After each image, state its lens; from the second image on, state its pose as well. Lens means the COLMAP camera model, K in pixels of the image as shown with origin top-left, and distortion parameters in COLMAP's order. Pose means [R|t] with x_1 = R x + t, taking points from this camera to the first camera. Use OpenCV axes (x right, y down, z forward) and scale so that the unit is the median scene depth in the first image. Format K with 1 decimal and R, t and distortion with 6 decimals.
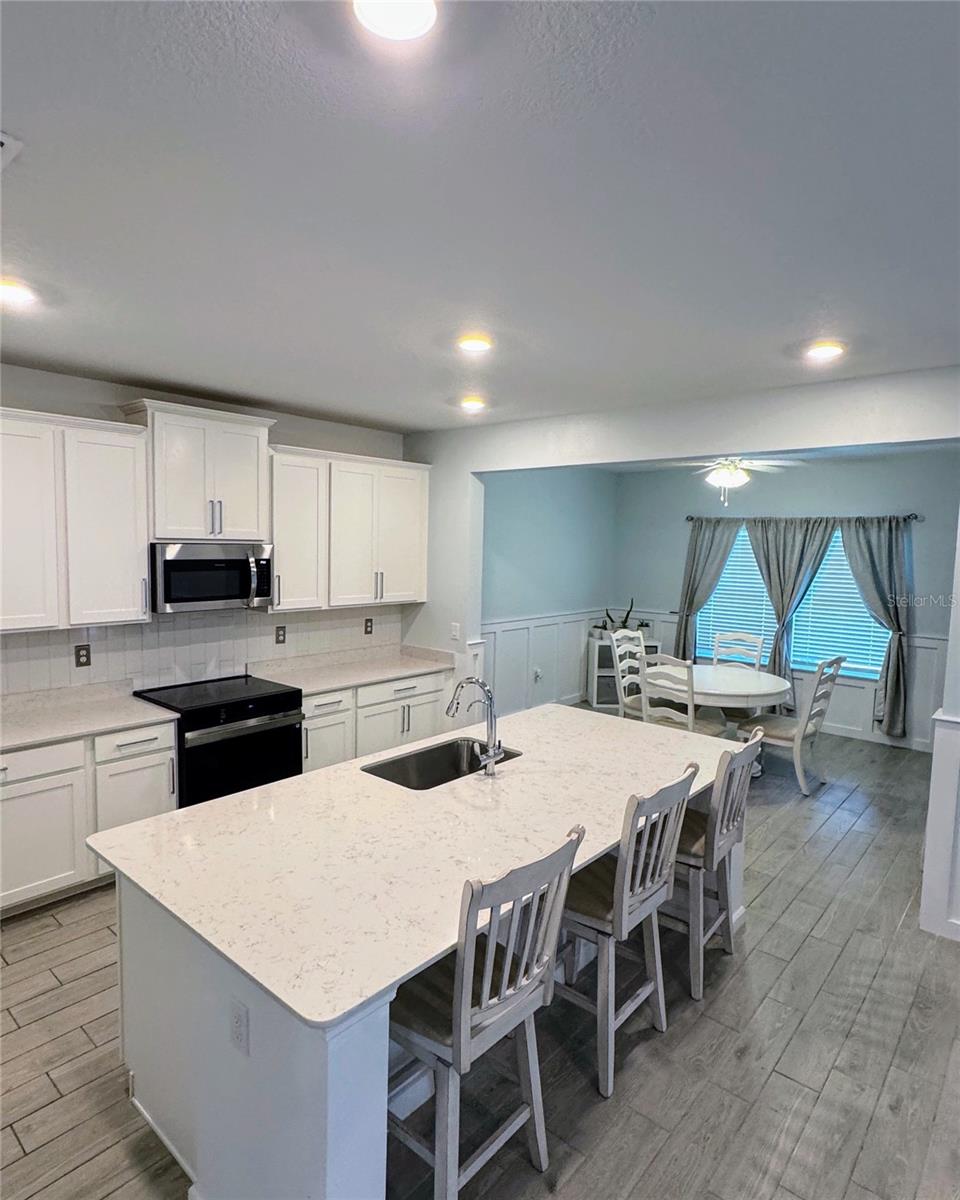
lens RADIAL K [[682.3, 0, 482.6], [0, 682.3, 598.3], [0, 0, 1]] dist [-0.000823, 0.000210]
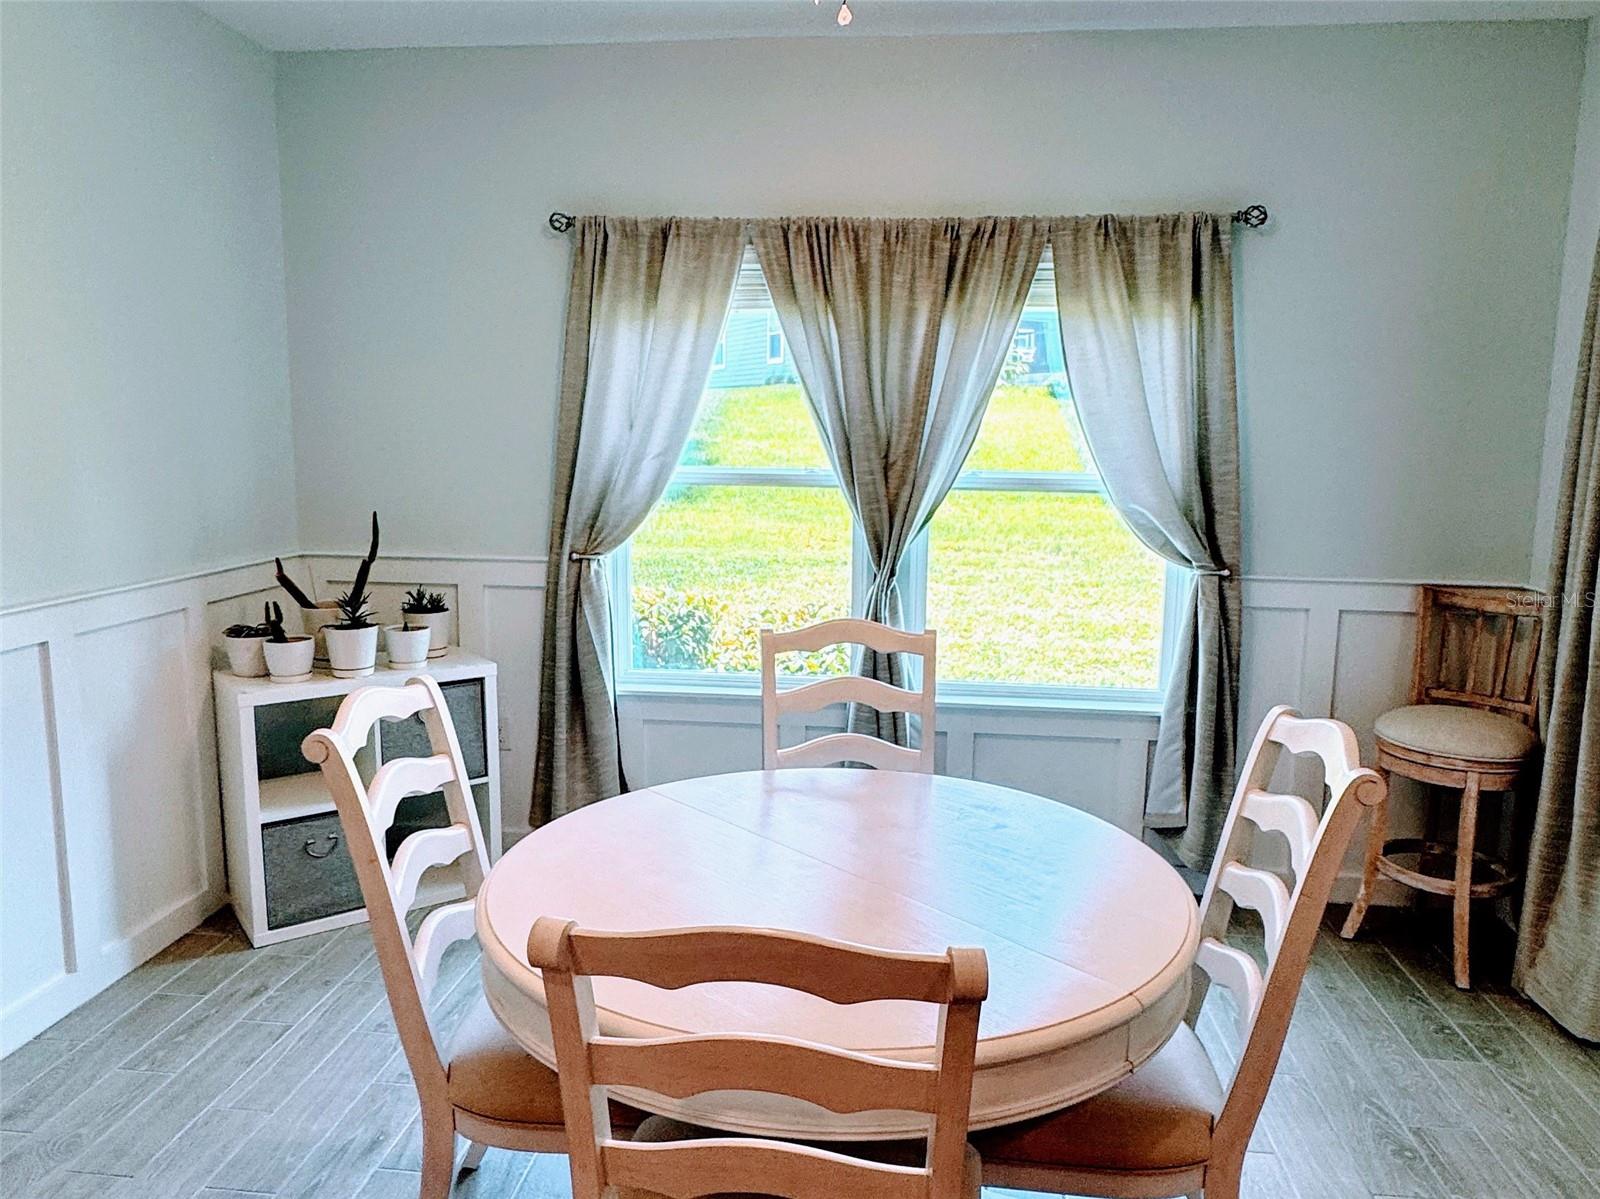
lens RADIAL K [[1110.0, 0, 804.4], [0, 1110.0, 603.4], [0, 0, 1]] dist [0.008814, 0.000130]
pose [[0.817547, -0.095102, 0.567954, 0.105591], [0.052299, 0.994455, 0.091235, 0.004522], [-0.573482, -0.044886, 0.817988, 0.545073]]
